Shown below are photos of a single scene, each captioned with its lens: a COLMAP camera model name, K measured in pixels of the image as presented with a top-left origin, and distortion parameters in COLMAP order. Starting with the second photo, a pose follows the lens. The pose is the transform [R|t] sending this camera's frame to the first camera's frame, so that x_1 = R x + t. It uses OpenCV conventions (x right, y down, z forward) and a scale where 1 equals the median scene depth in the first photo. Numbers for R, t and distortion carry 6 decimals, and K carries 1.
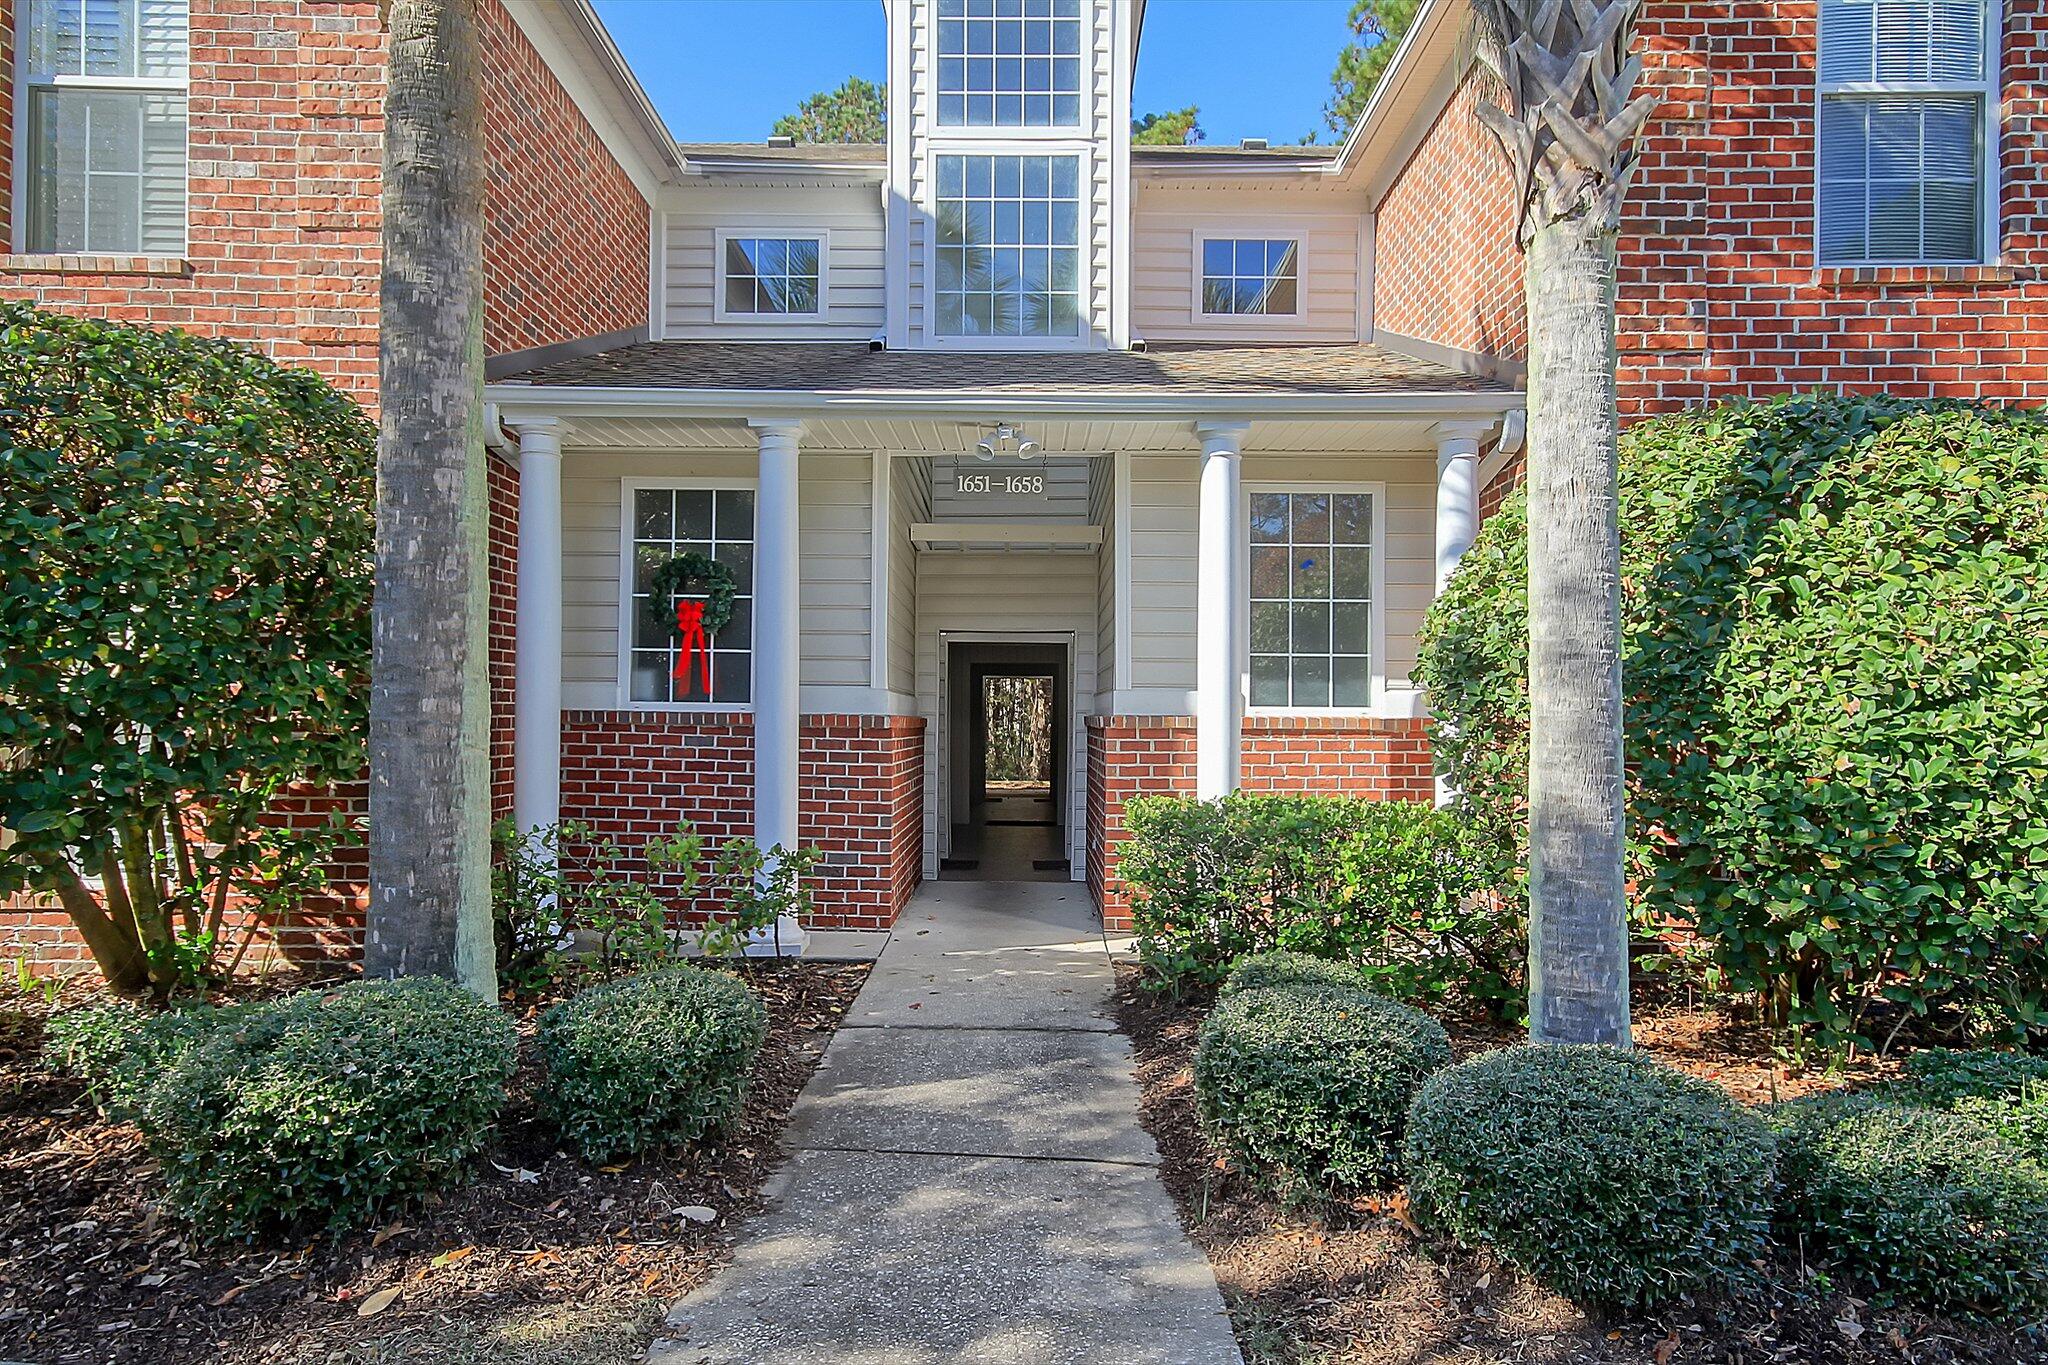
lens RADIAL K [[1233.7, 0, 1024.0], [0, 1233.7, 682.5], [0, 0, 1]] dist [0.032639, 0.000856]
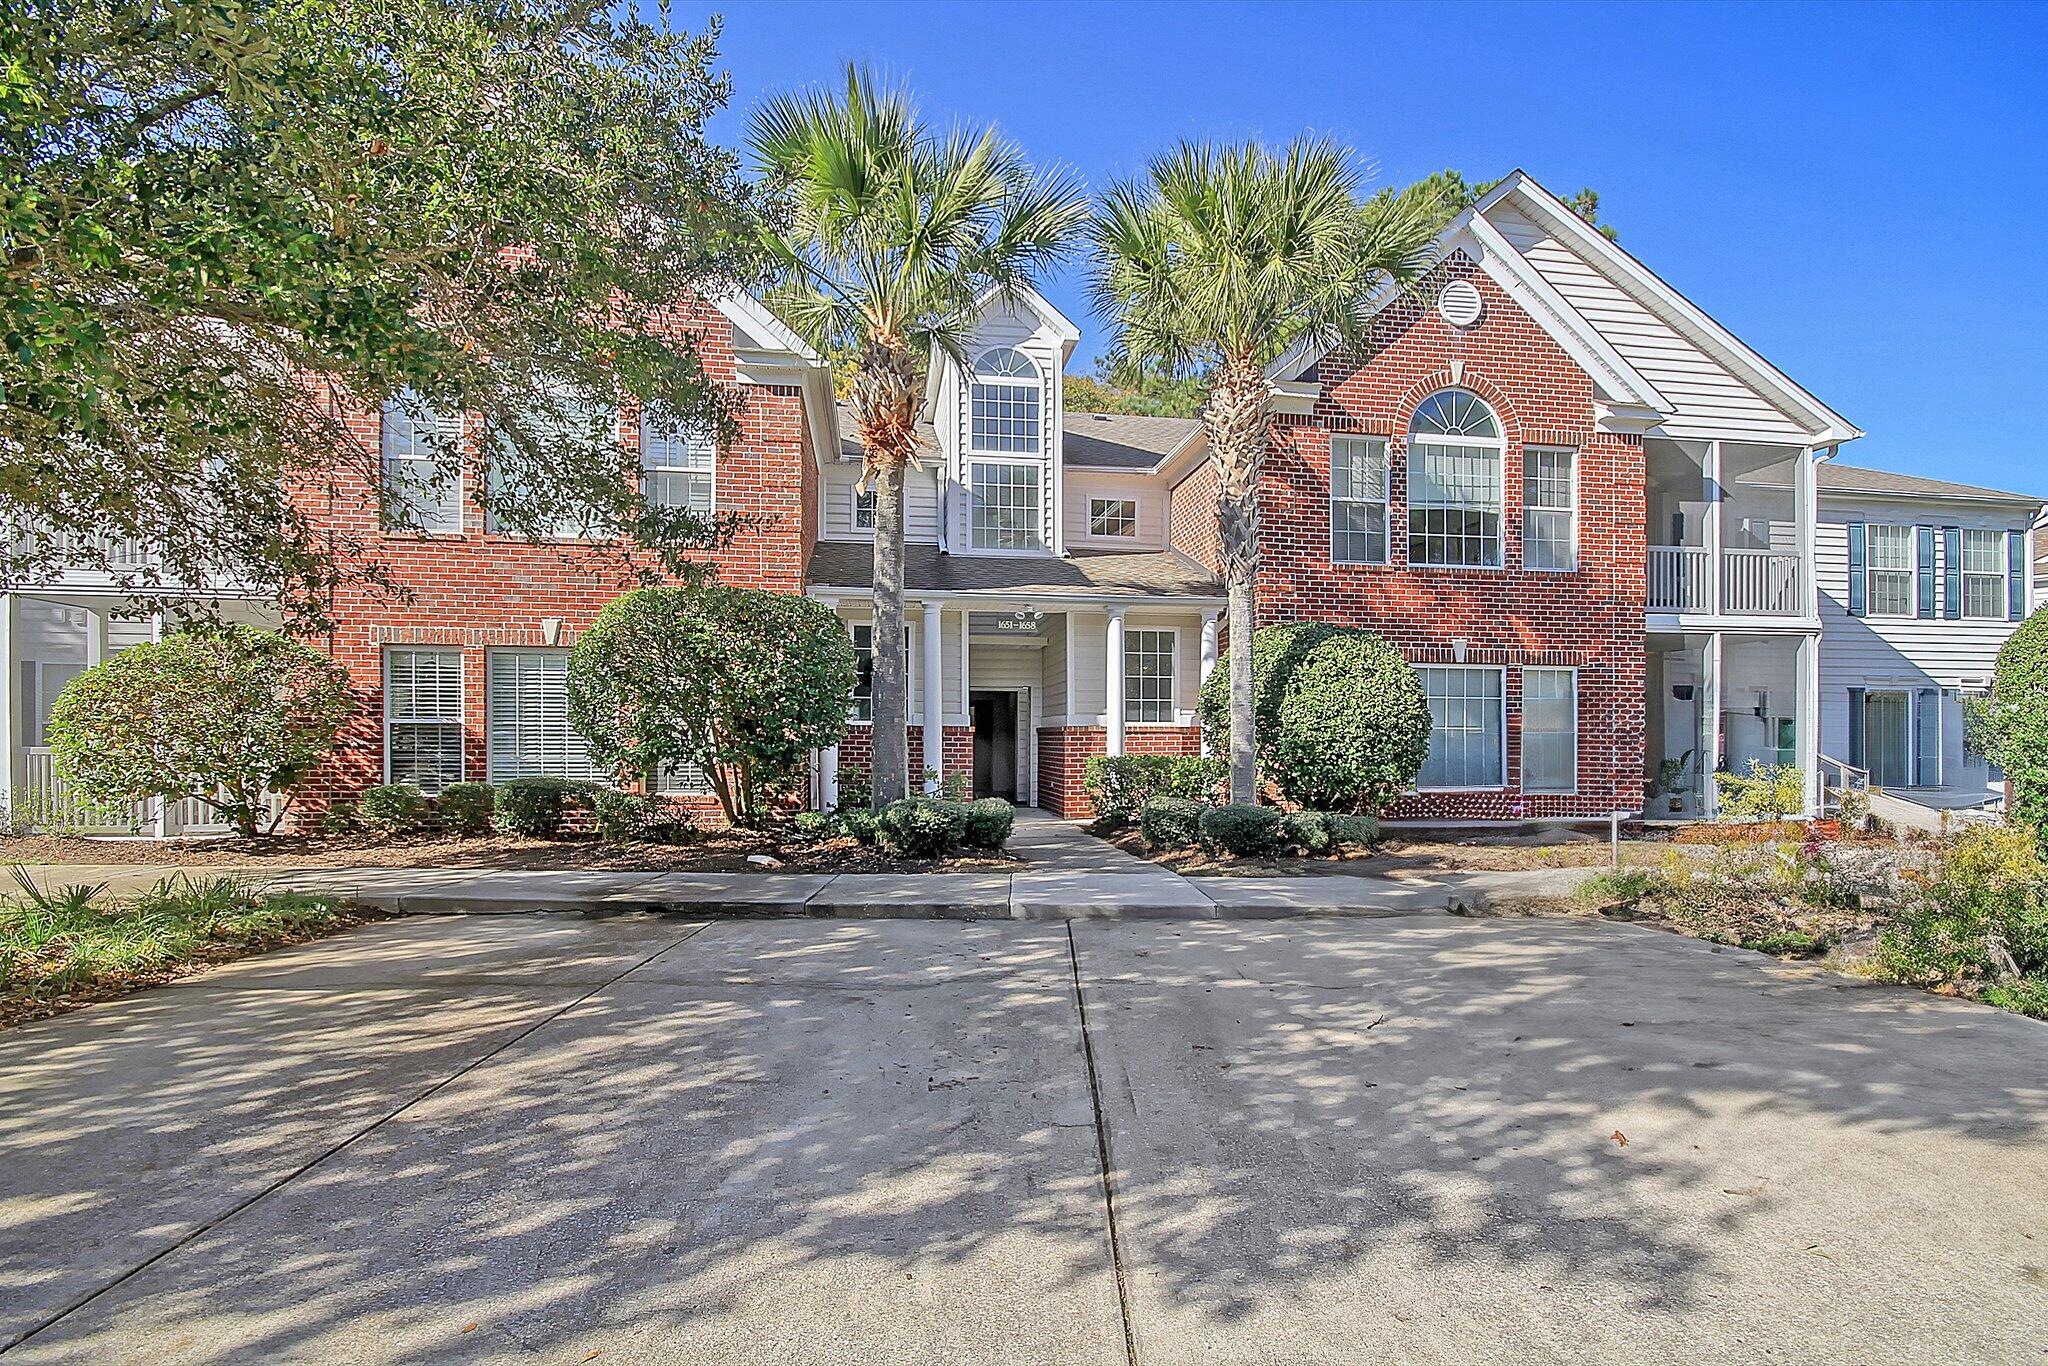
lens RADIAL K [[942.9, 0, 1030.9], [0, 942.9, 698.2], [0, 0, 1]] dist [0.024016, -0.015106]
pose [[0.988590, -0.000691, 0.150631, -0.277543], [0.002578, 0.999921, -0.012332, -0.004780], [-0.150610, 0.012579, 0.988513, -0.782513]]
